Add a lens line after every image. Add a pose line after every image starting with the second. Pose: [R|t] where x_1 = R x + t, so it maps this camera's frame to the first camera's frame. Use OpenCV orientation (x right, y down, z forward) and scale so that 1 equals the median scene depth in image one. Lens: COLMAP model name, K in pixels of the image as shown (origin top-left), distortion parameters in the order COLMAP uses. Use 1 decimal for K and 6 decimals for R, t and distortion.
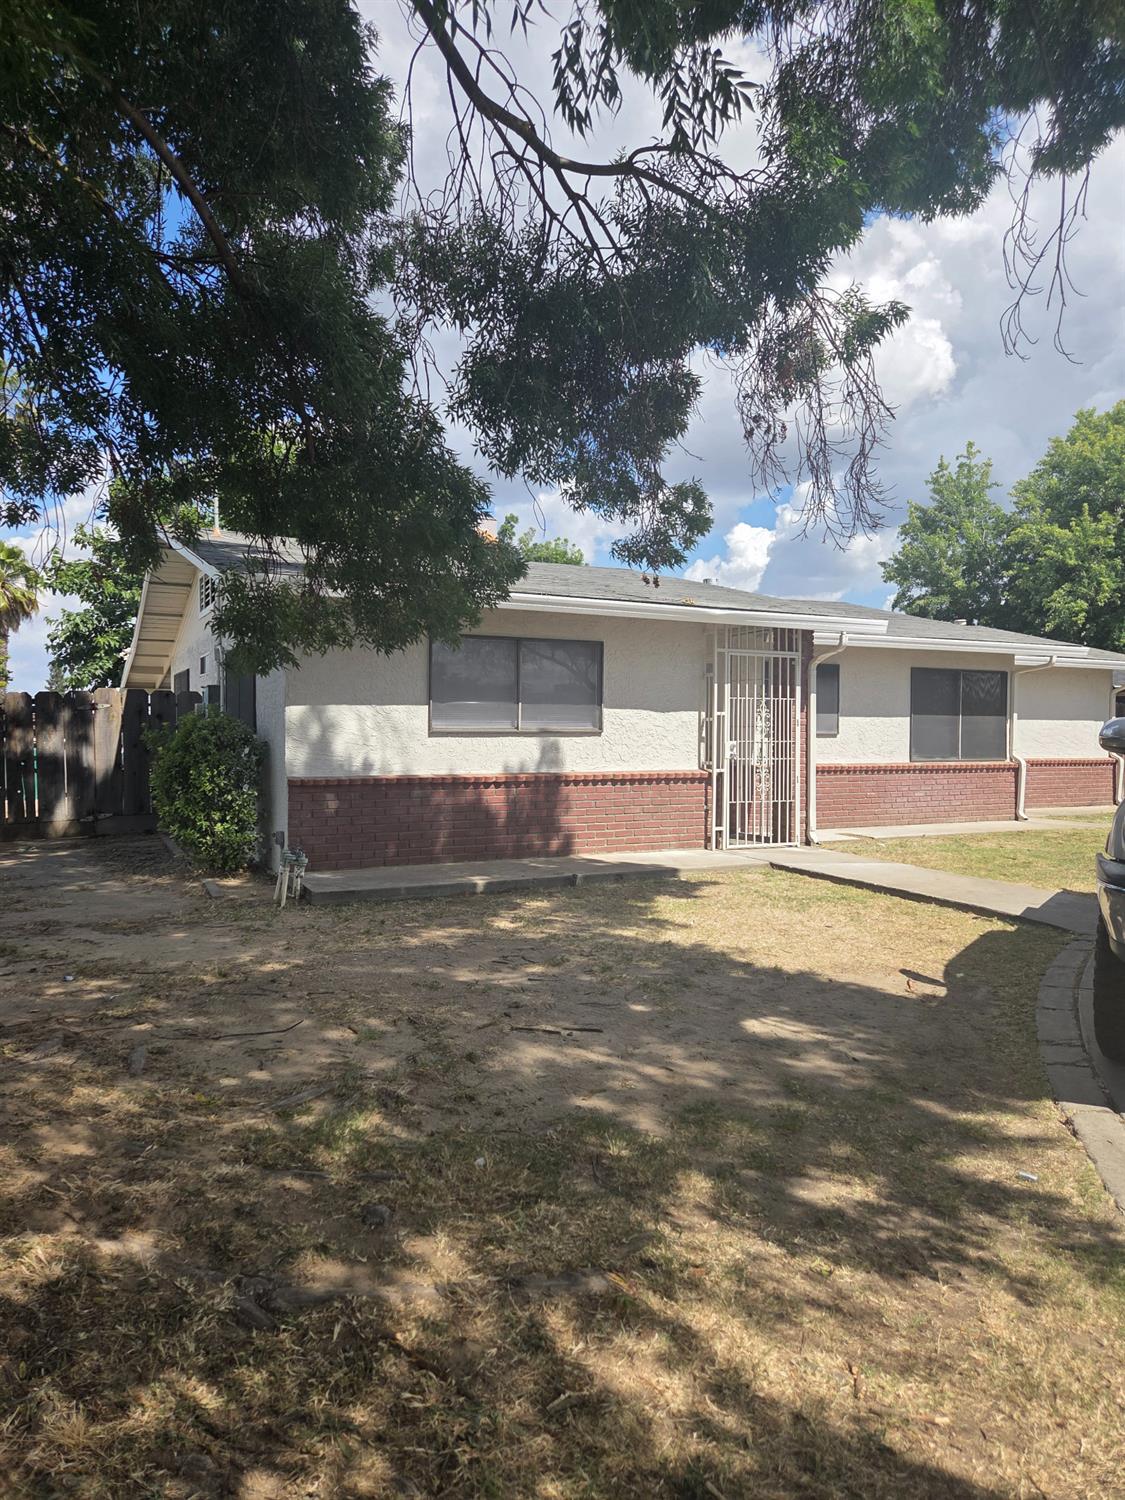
lens RADIAL K [[1015.9, 0, 562.3], [0, 1015.9, 744.1], [0, 0, 1]] dist [0.070172, -0.056186]
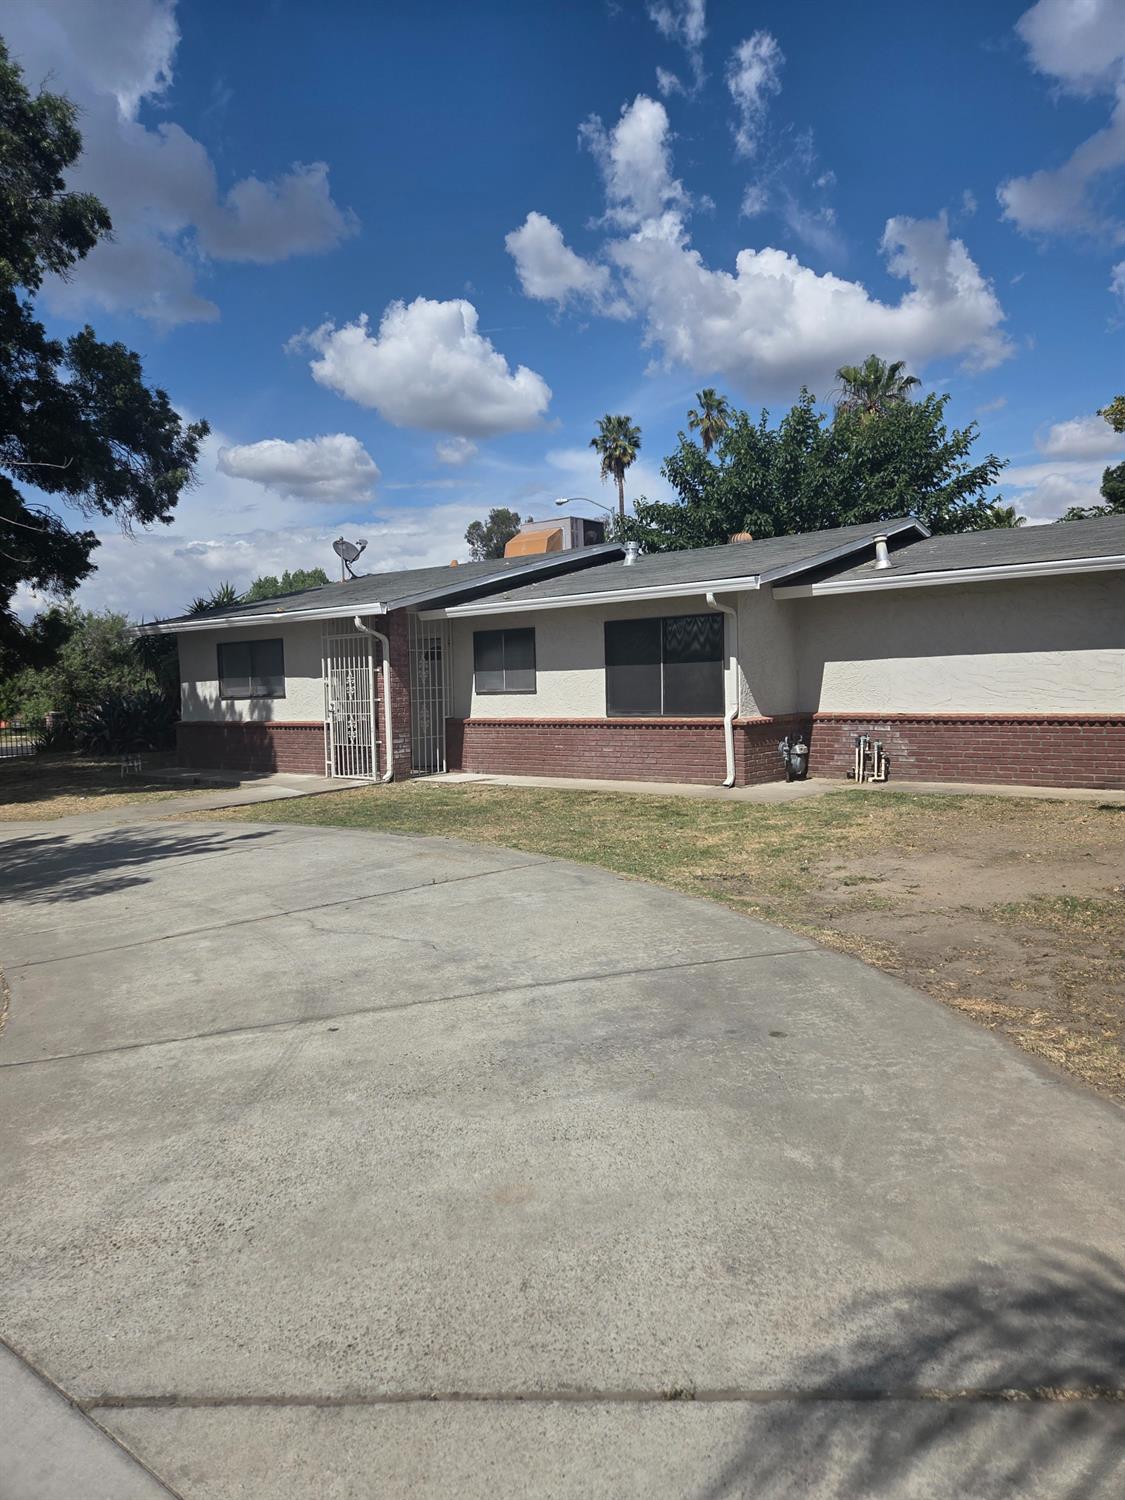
lens RADIAL K [[1015.9, 0, 569.0], [0, 1015.9, 745.7], [0, 0, 1]] dist [0.070172, -0.056186]
pose [[0.408278, 0.037712, -0.912078, 1.473784], [0.015289, 0.998724, 0.048139, -0.003743], [0.912730, -0.033599, 0.407180, 0.672021]]
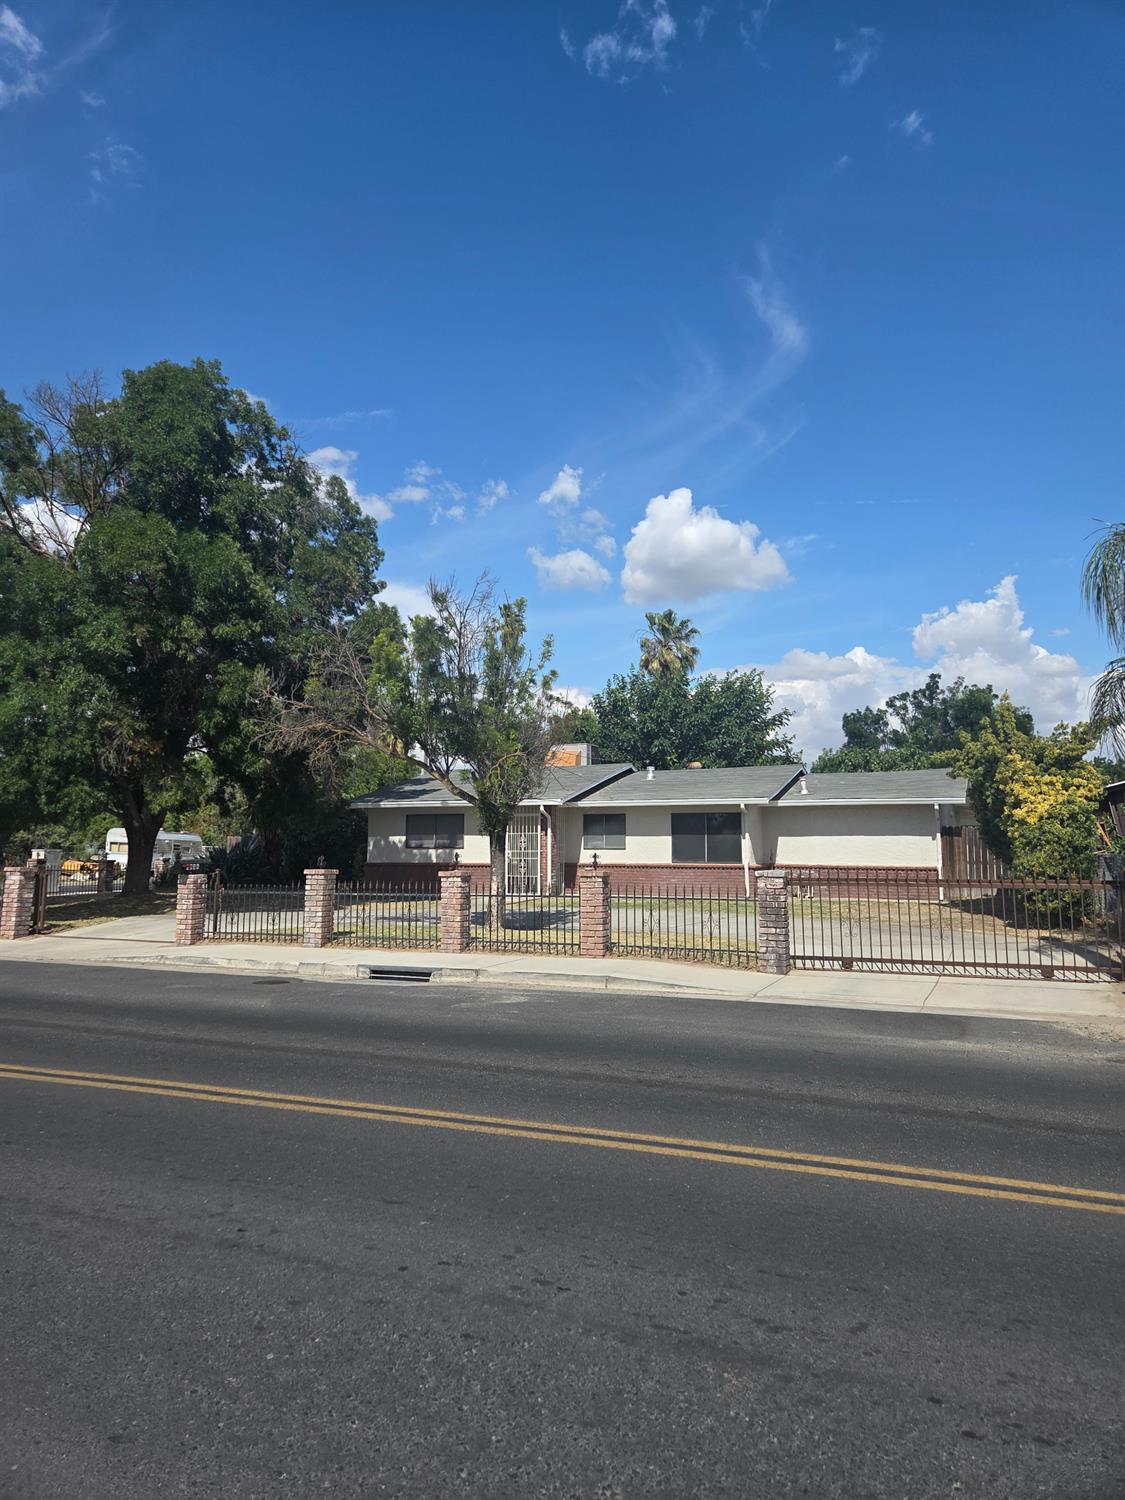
lens RADIAL K [[1015.9, 0, 549.0], [0, 1015.9, 744.4], [0, 0, 1]] dist [0.070172, -0.056186]
pose [[0.627517, -0.083559, -0.774106, 2.020926], [-0.009425, 0.993337, -0.114863, 0.022123], [0.778546, 0.079374, 0.622548, -0.456684]]
